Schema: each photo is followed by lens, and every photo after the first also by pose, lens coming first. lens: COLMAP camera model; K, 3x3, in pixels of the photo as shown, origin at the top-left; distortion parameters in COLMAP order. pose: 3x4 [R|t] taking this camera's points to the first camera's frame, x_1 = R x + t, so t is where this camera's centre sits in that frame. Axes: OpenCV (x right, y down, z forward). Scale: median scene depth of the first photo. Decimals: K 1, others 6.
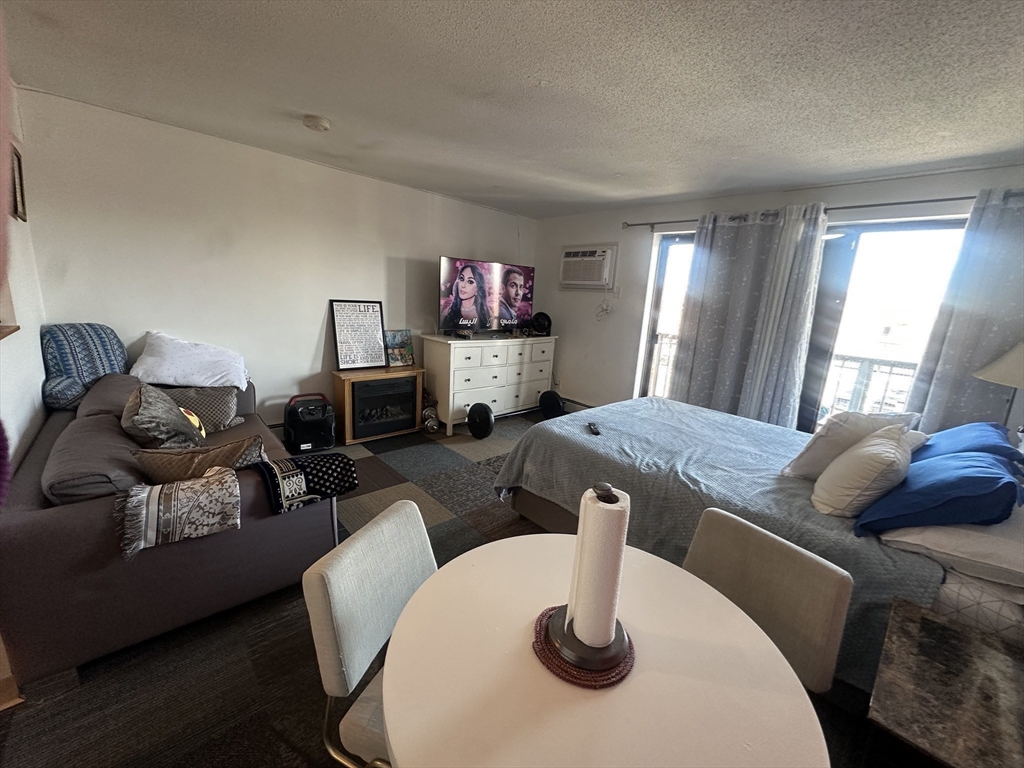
lens RADIAL K [[413.9, 0, 511.1], [0, 413.9, 385.2], [0, 0, 1]] dist [-0.003592, -0.001005]
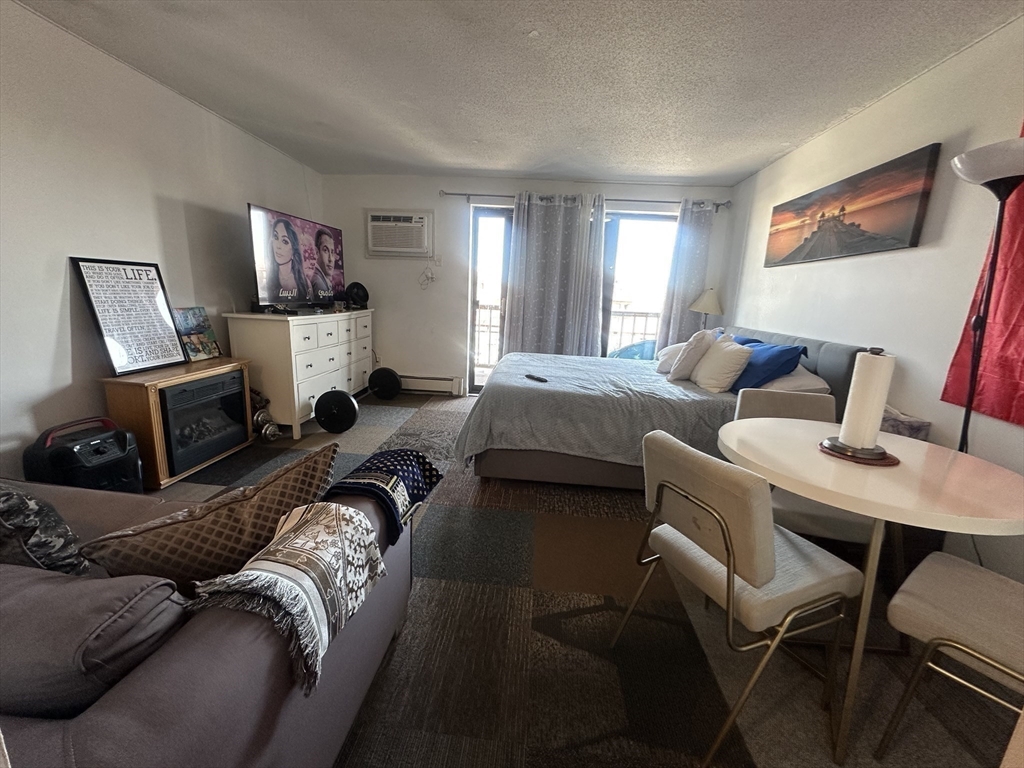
lens RADIAL K [[413.9, 0, 511.1], [0, 413.9, 385.2], [0, 0, 1]] dist [-0.003592, -0.001005]
pose [[0.725586, -0.175046, 0.665495, -0.362839], [0.146932, 0.984212, 0.098680, 0.003198], [-0.672262, 0.026182, 0.739850, 0.144264]]
